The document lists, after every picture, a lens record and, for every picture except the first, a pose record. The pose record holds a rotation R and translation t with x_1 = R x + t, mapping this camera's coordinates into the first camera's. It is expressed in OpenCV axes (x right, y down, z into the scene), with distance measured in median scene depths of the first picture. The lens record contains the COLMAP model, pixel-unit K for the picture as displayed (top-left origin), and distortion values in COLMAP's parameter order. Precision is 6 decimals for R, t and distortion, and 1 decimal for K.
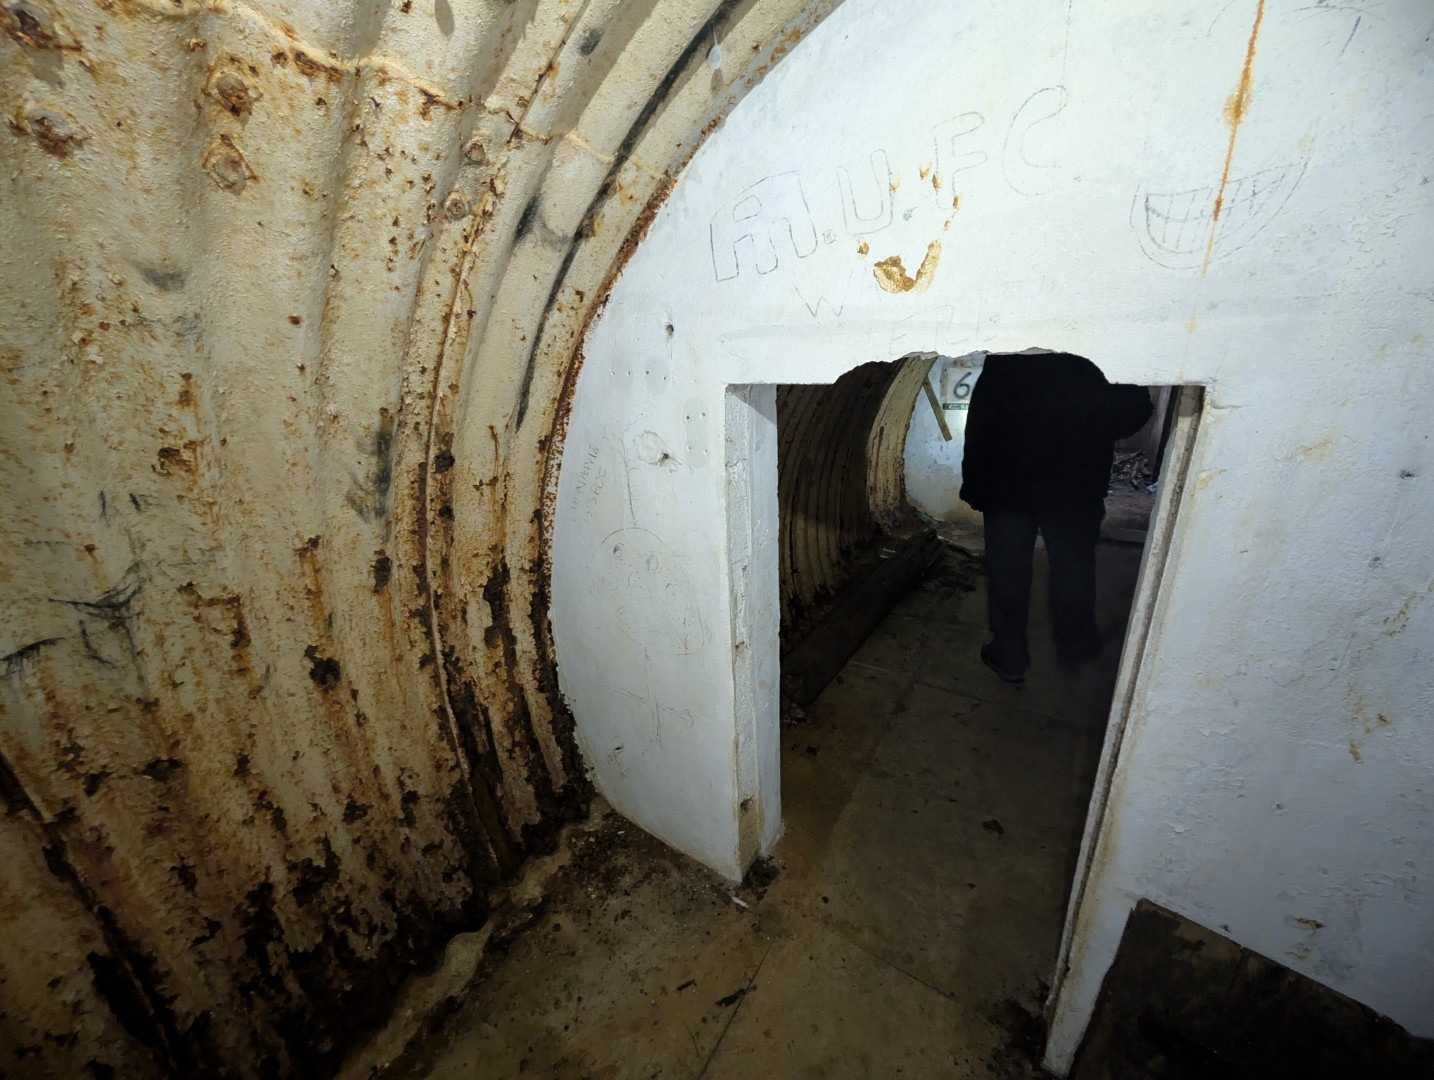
lens RADIAL K [[539.4, 0, 720.1], [0, 539.4, 539.0], [0, 0, 1]] dist [0.000553, 0.000257]
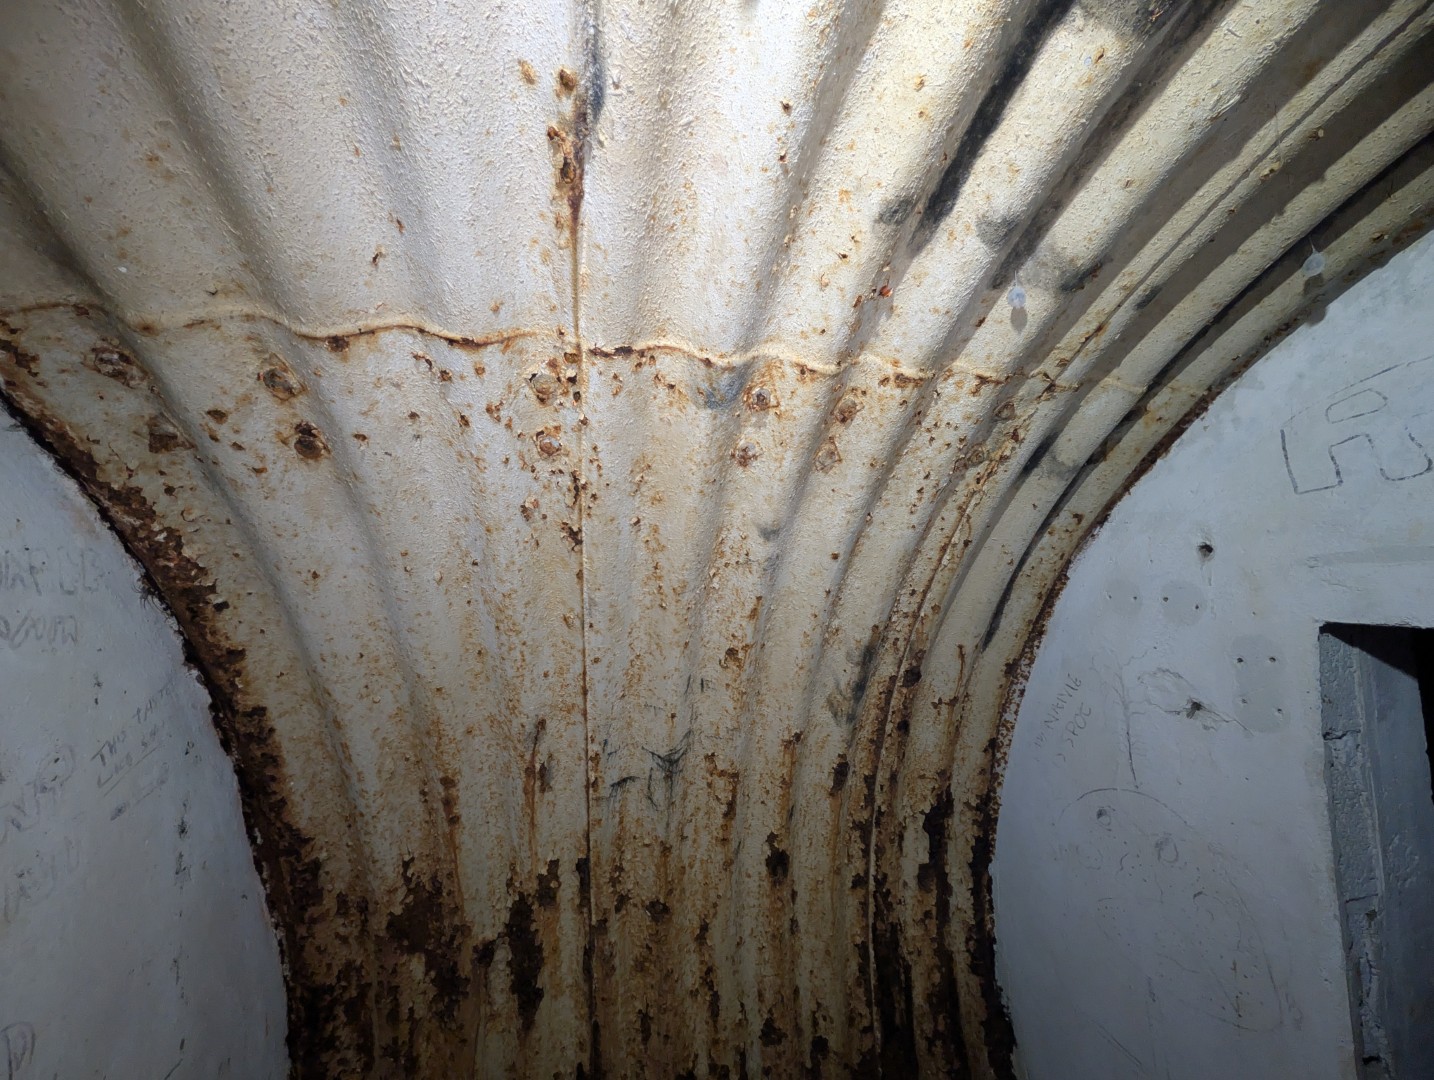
lens RADIAL K [[539.4, 0, 720.1], [0, 539.4, 539.0], [0, 0, 1]] dist [0.000553, 0.000257]
pose [[0.763939, -0.030680, -0.644559, -0.120862], [-0.200559, 0.938110, -0.282358, -0.026334], [0.613329, 0.344977, 0.710506, -0.031472]]
